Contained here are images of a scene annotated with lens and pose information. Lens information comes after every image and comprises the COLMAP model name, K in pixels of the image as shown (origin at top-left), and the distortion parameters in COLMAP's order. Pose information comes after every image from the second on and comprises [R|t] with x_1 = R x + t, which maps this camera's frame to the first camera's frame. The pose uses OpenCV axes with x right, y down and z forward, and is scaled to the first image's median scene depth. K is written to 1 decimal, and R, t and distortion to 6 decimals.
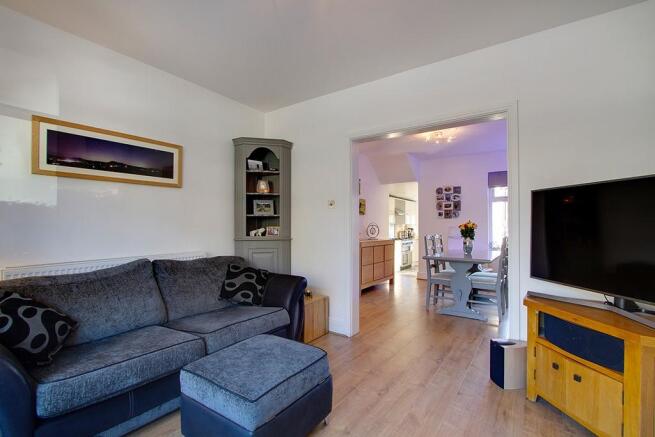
lens RADIAL K [[305.9, 0, 330.5], [0, 305.9, 221.8], [0, 0, 1]] dist [-0.003519, -0.000363]
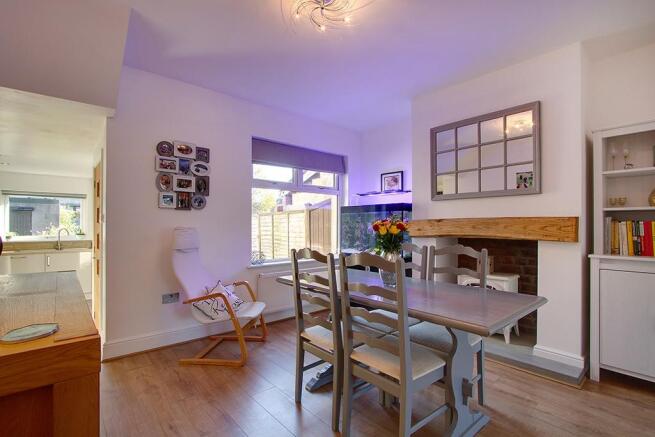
lens RADIAL K [[305.9, 0, 327.9], [0, 305.9, 222.1], [0, 0, 1]] dist [-0.003519, -0.000363]
pose [[0.263531, 0.015338, 0.964529, -0.017607], [-0.009534, 0.999866, -0.013295, 0.012305], [-0.964604, -0.005692, 0.263642, 0.658446]]
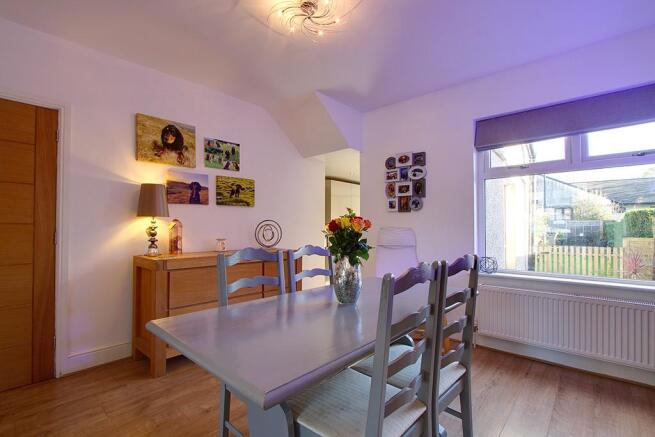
lens RADIAL K [[305.9, 0, 325.9], [0, 305.9, 222.2], [0, 0, 1]] dist [-0.003519, -0.000363]
pose [[0.992094, -0.001718, -0.125484, 0.314664], [0.001687, 0.999999, -0.000349, 0.007205], [0.125485, 0.000135, 0.992096, 0.439419]]
